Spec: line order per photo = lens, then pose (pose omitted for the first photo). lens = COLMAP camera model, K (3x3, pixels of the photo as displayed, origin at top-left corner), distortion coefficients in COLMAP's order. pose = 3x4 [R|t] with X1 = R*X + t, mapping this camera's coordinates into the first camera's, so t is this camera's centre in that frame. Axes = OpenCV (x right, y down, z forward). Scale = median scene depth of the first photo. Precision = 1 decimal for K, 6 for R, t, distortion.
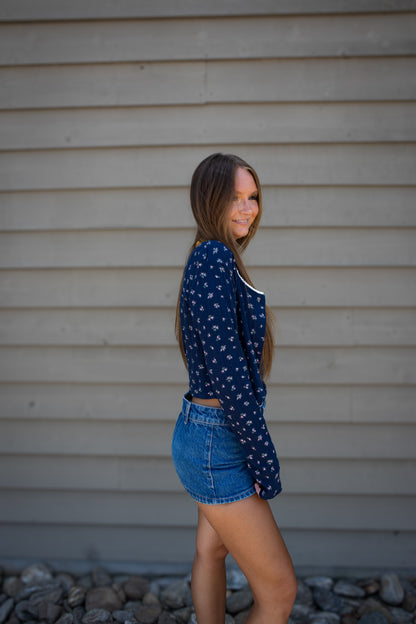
lens RADIAL K [[548.6, 0, 201.1], [0, 548.6, 312.2], [0, 0, 1]] dist [-0.069726, 0.109380]
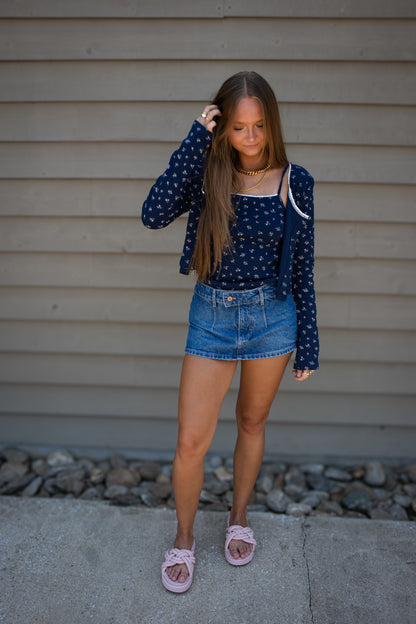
lens RADIAL K [[548.6, 0, 201.1], [0, 548.6, 312.2], [0, 0, 1]] dist [-0.069726, 0.109380]
pose [[0.999715, 0.019458, 0.013854, -0.036805], [-0.021097, 0.991272, 0.130136, 0.033450], [-0.011201, -0.130391, 0.991399, -0.083440]]
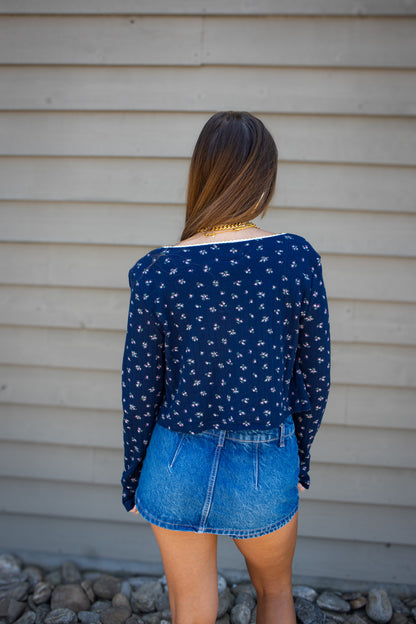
lens RADIAL K [[548.6, 0, 201.1], [0, 548.6, 312.2], [0, 0, 1]] dist [-0.069726, 0.109380]
pose [[0.998578, 0.046591, -0.025921, 0.048090], [-0.045453, 0.998046, 0.042867, -0.015682], [0.027868, -0.041628, 0.998744, 0.087393]]
